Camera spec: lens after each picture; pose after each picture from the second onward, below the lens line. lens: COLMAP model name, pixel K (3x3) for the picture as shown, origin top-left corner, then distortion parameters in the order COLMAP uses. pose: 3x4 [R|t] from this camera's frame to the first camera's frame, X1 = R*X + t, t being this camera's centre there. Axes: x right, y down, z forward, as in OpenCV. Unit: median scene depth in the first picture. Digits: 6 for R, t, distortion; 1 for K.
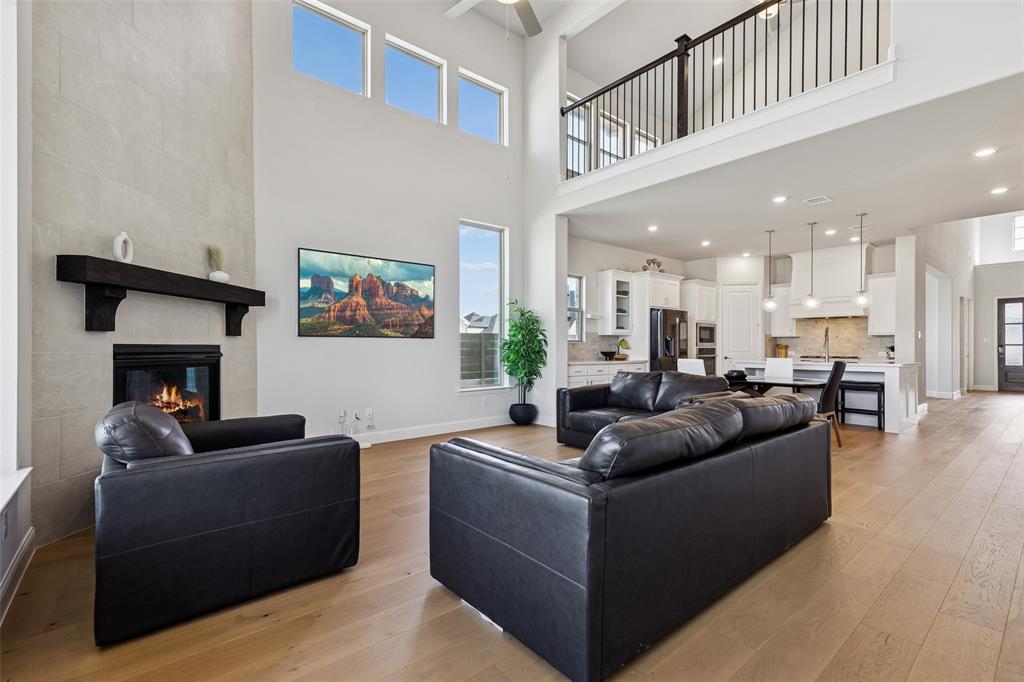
lens RADIAL K [[466.5, 0, 511.0], [0, 466.5, 343.8], [0, 0, 1]] dist [0.018614, -0.002350]
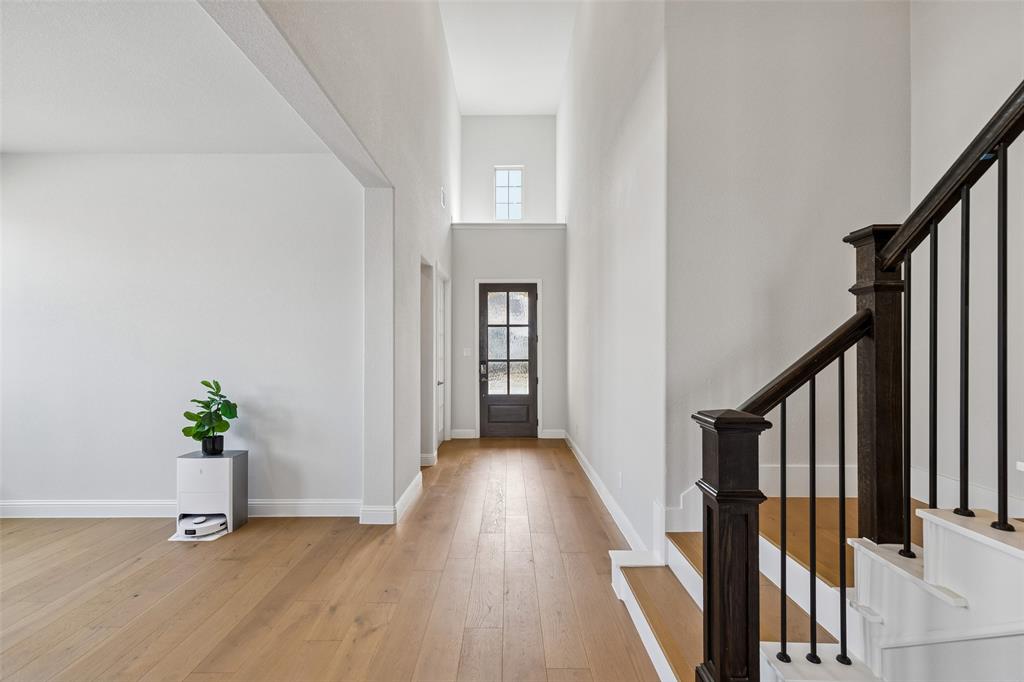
lens RADIAL K [[466.5, 0, 510.8], [0, 466.5, 344.7], [0, 0, 1]] dist [0.018614, -0.002350]
pose [[0.647381, 0.001535, 0.762165, 0.788031], [-0.001225, 0.999999, -0.000974, -0.021771], [-0.762165, -0.000303, 0.647382, 0.769883]]
